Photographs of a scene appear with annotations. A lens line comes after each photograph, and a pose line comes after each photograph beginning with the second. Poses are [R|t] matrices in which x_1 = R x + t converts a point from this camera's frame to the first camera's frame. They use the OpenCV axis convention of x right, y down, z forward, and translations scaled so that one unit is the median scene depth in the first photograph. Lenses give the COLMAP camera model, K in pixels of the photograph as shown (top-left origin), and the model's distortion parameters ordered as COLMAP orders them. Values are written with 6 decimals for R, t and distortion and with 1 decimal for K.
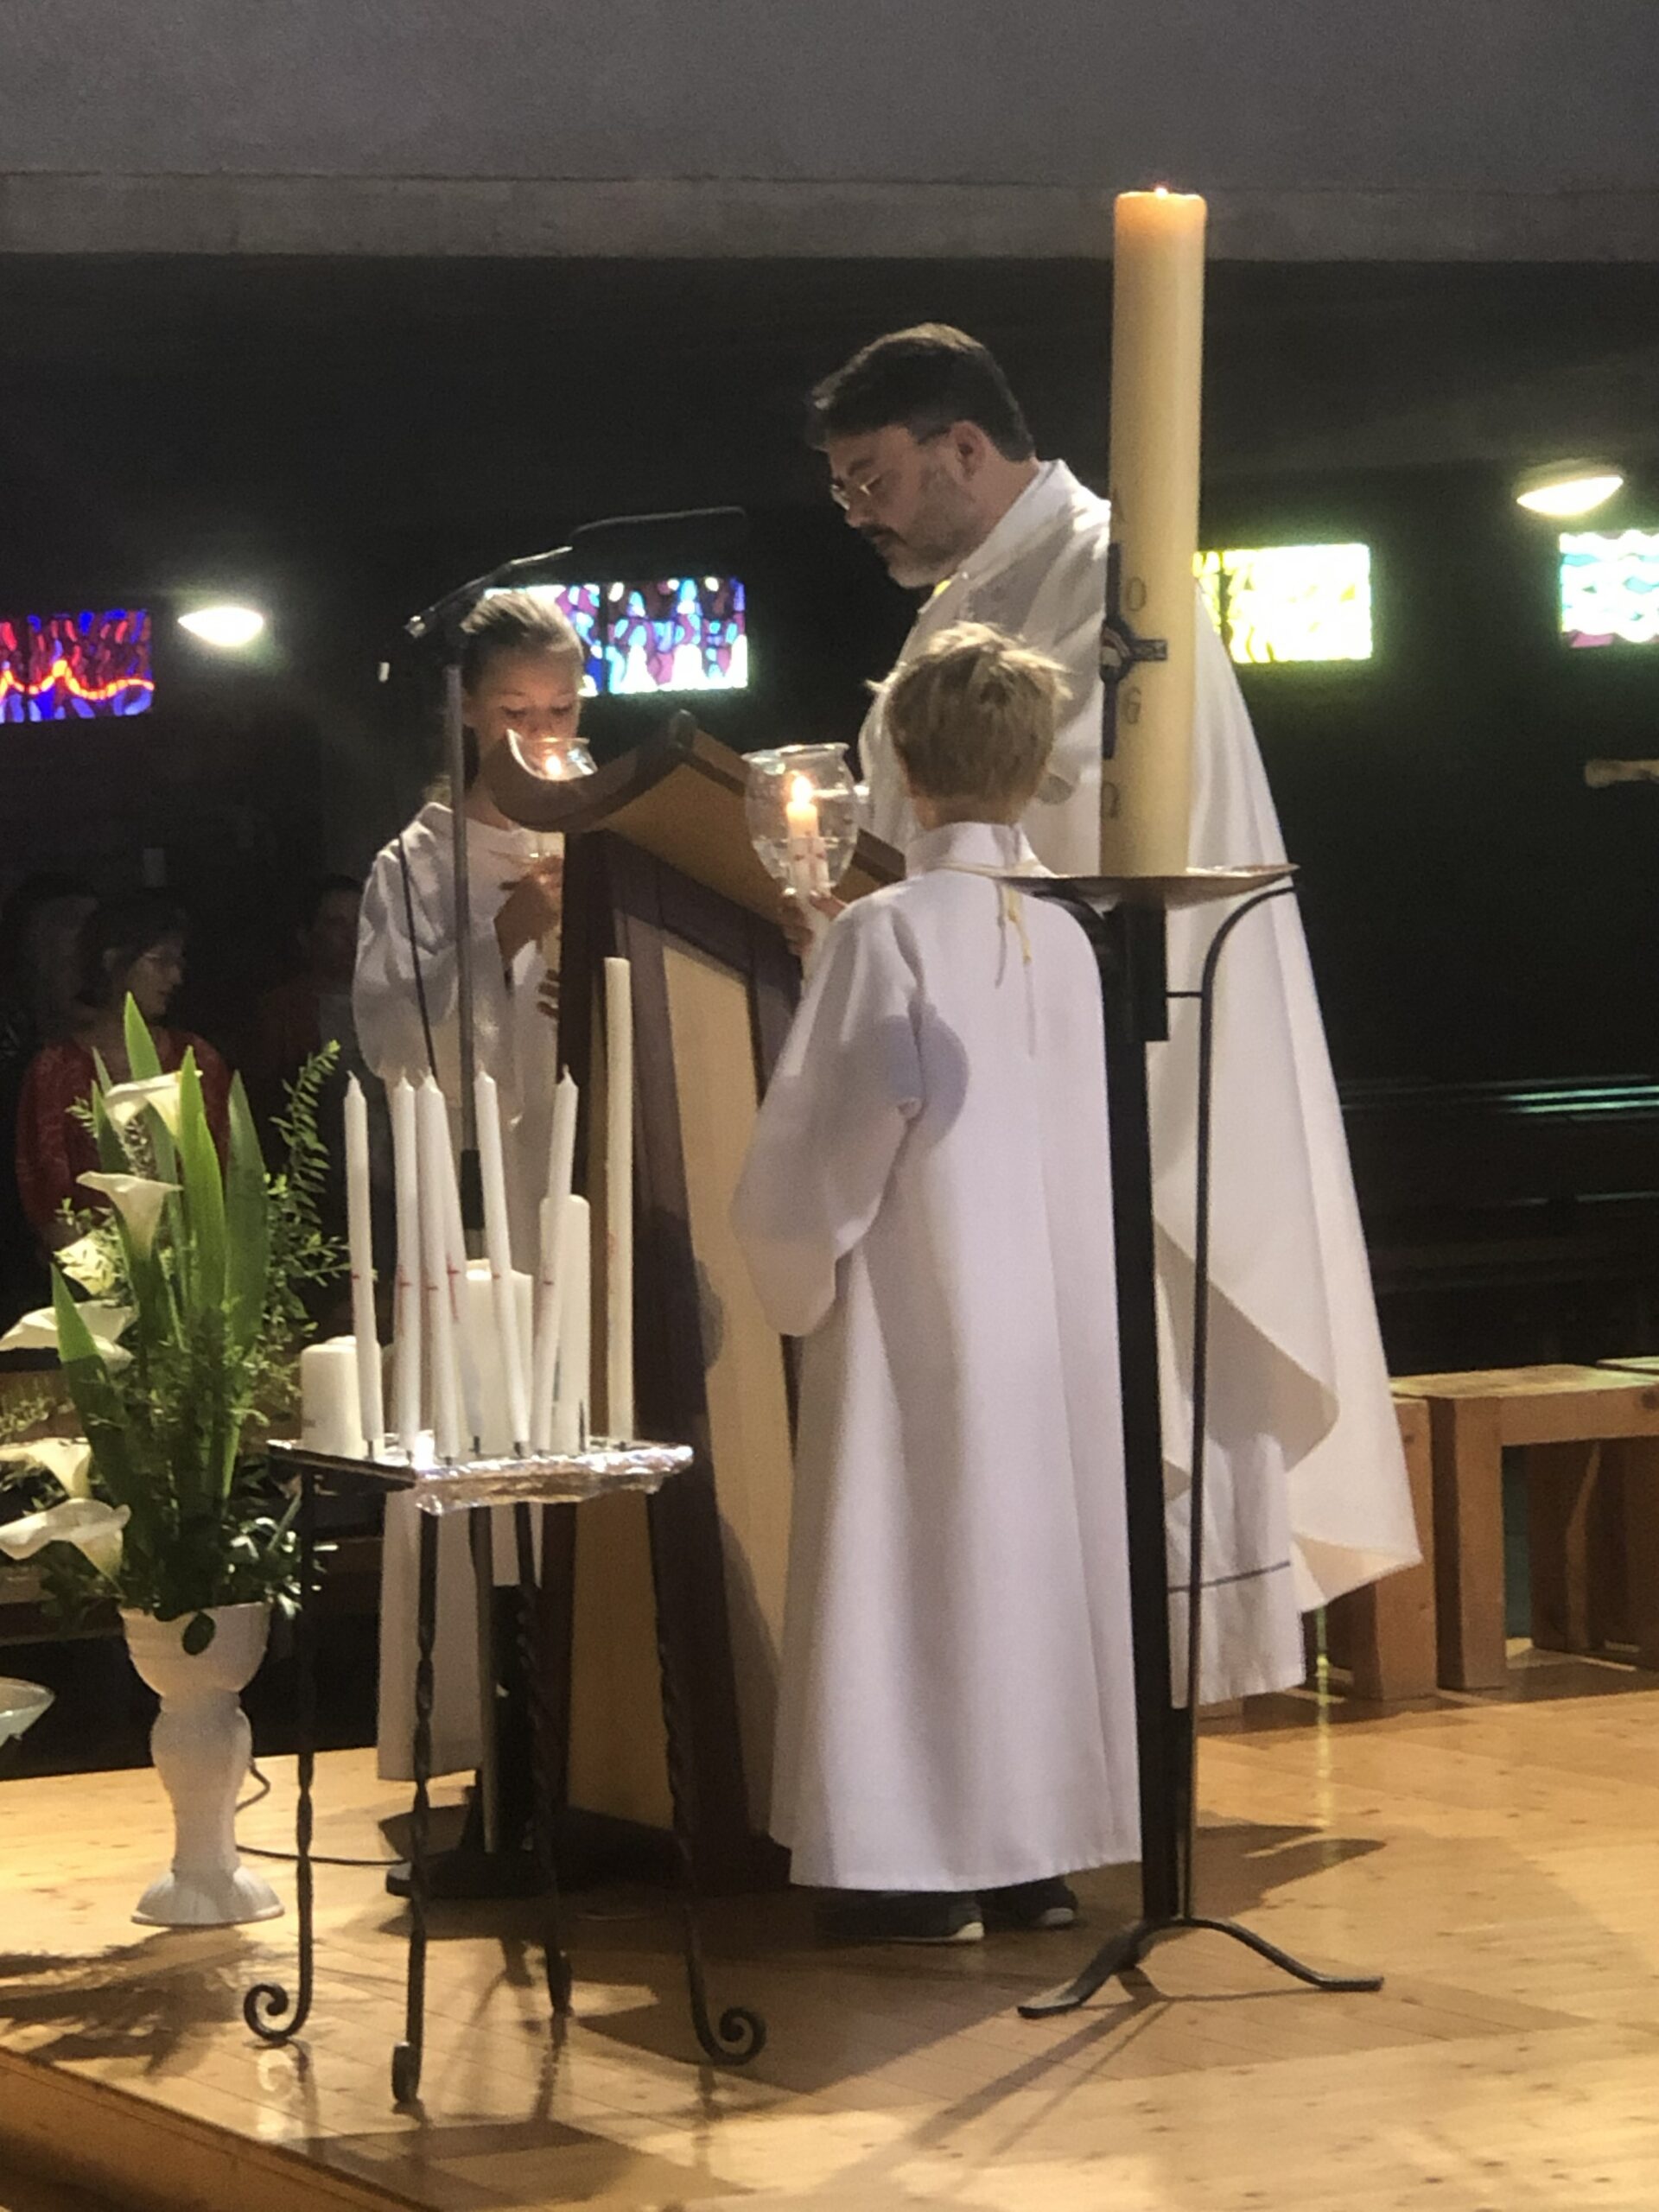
lens RADIAL K [[7453.2, 0, 838.0], [0, 7453.2, 1103.9], [0, 0, 1]] dist [-0.151634, 0.000000]
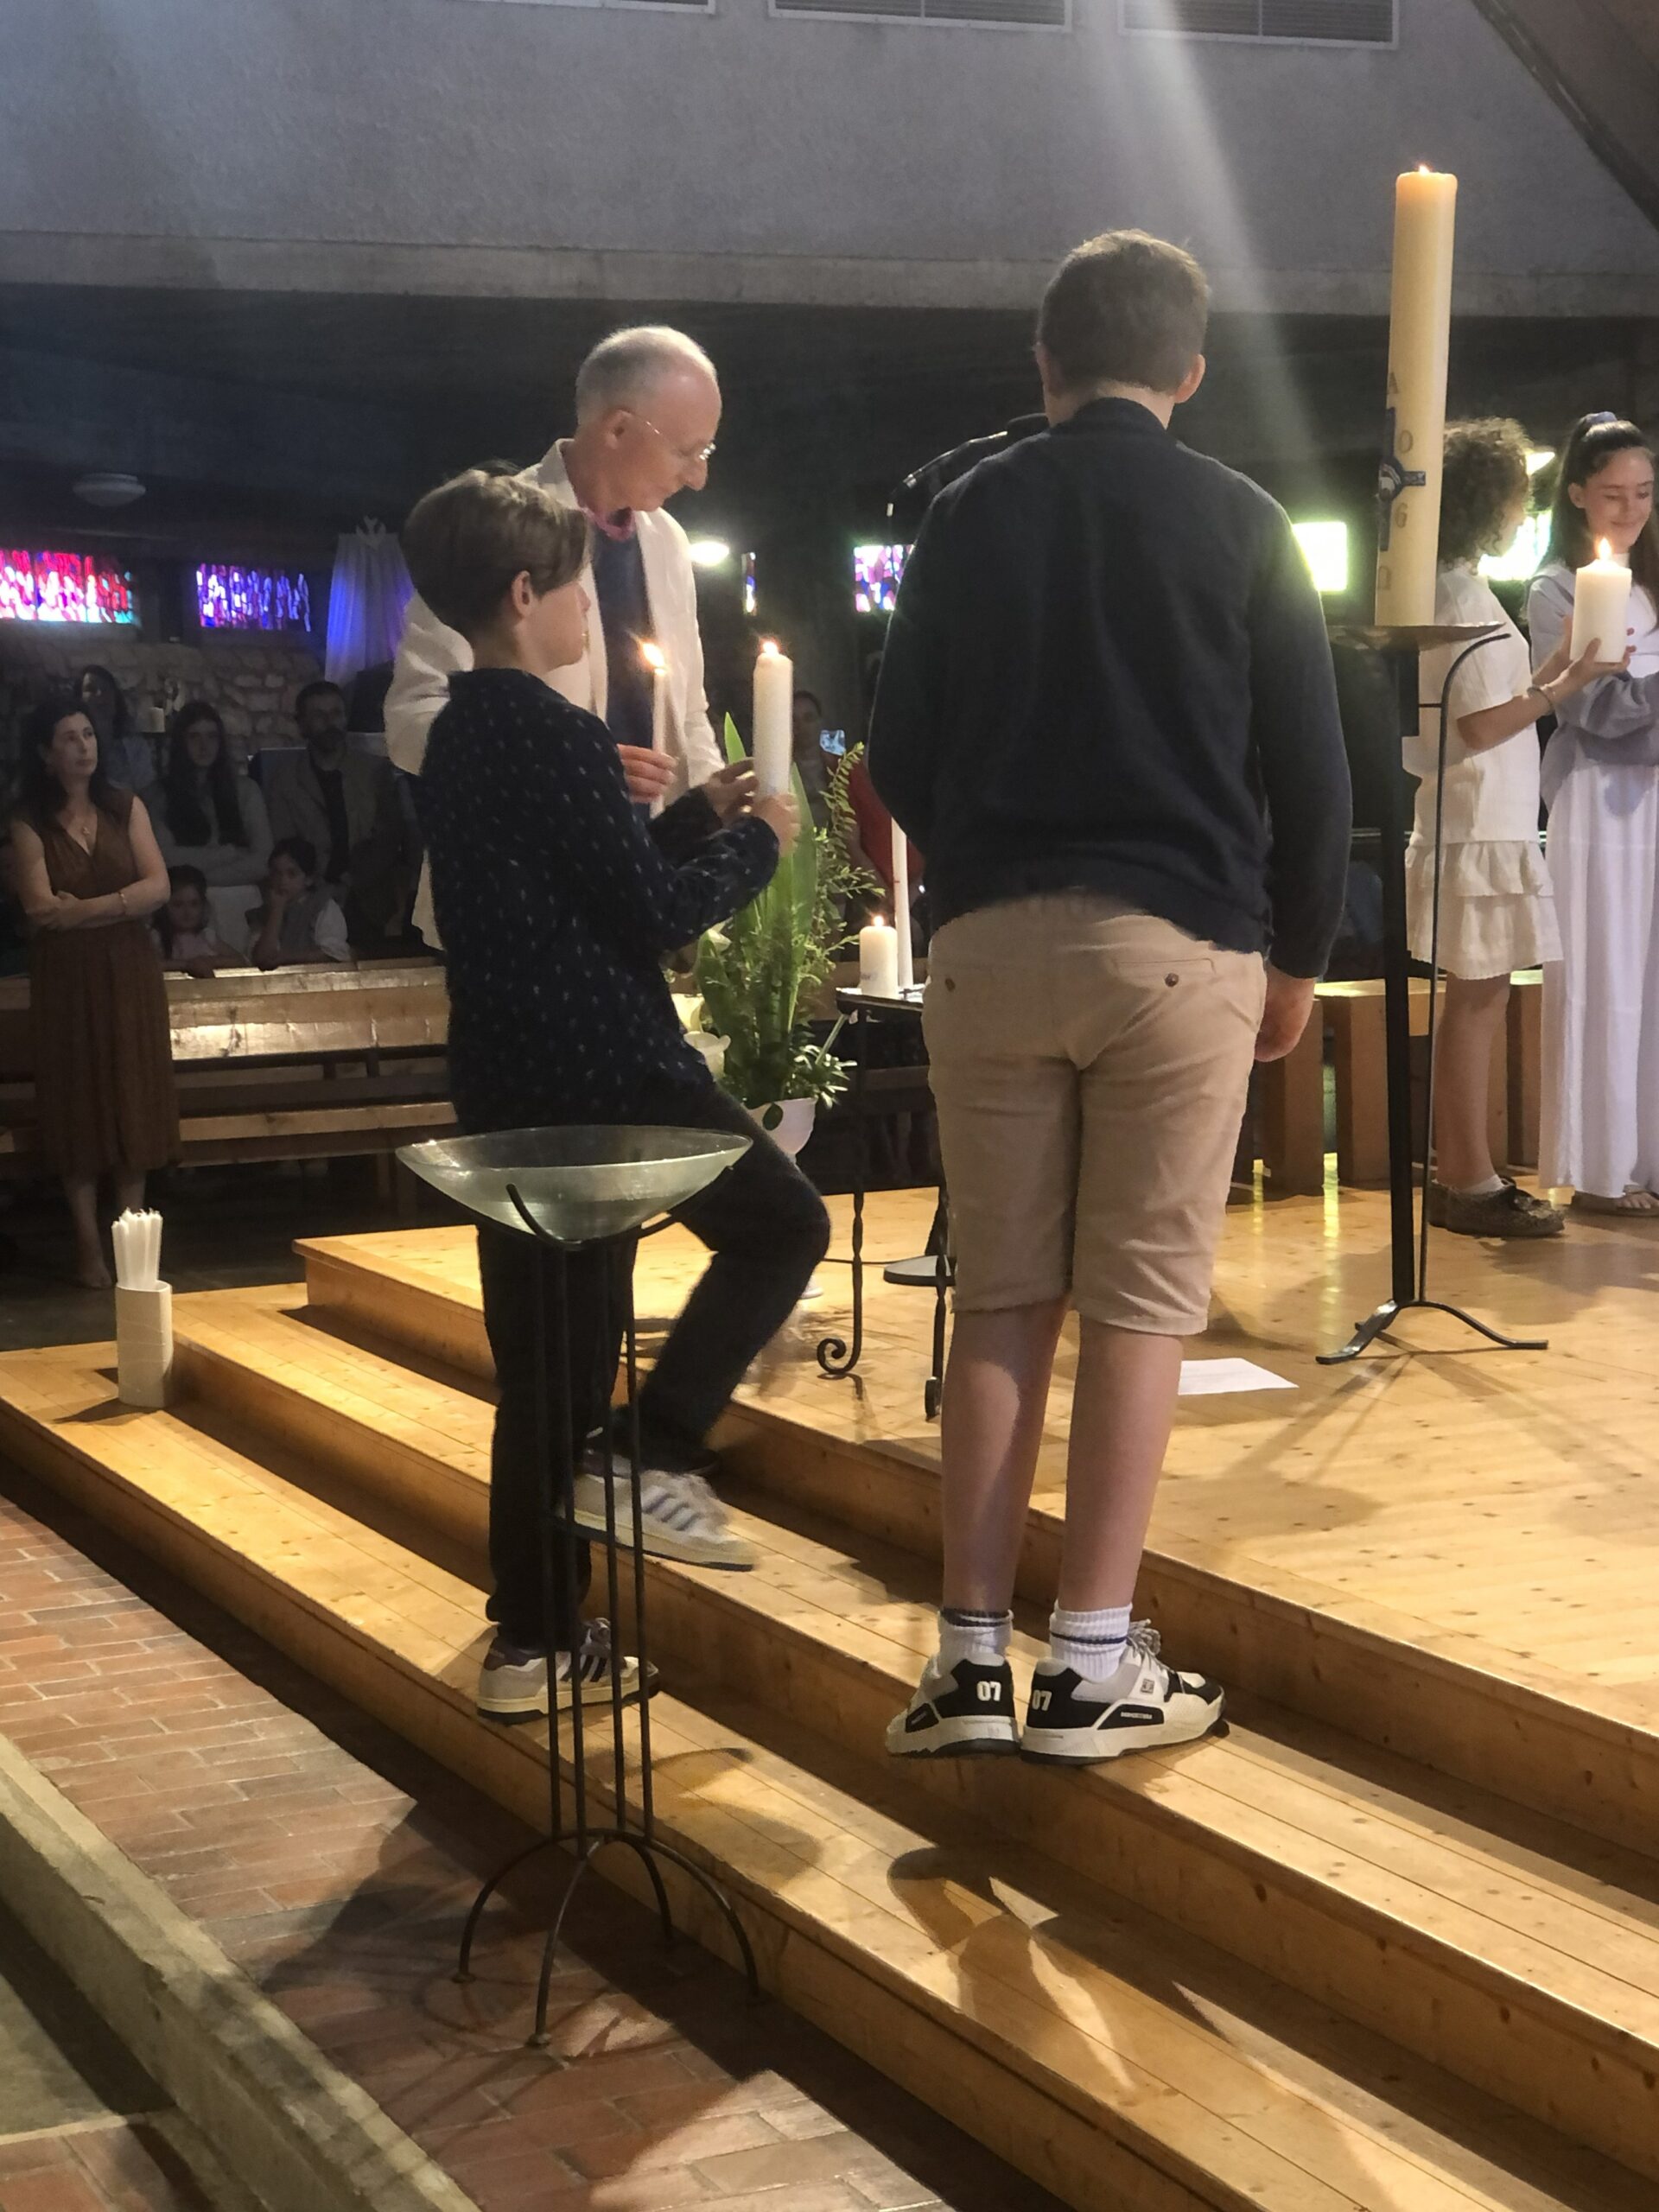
lens RADIAL K [[3994.5, 0, 857.6], [0, 3994.5, 1132.4], [0, 0, 1]] dist [0.052899, 0.000000]
pose [[0.999560, 0.009354, -0.028138, -0.043338], [-0.007479, 0.997790, 0.066022, 0.017908], [0.028693, -0.065782, 0.997421, 0.148844]]
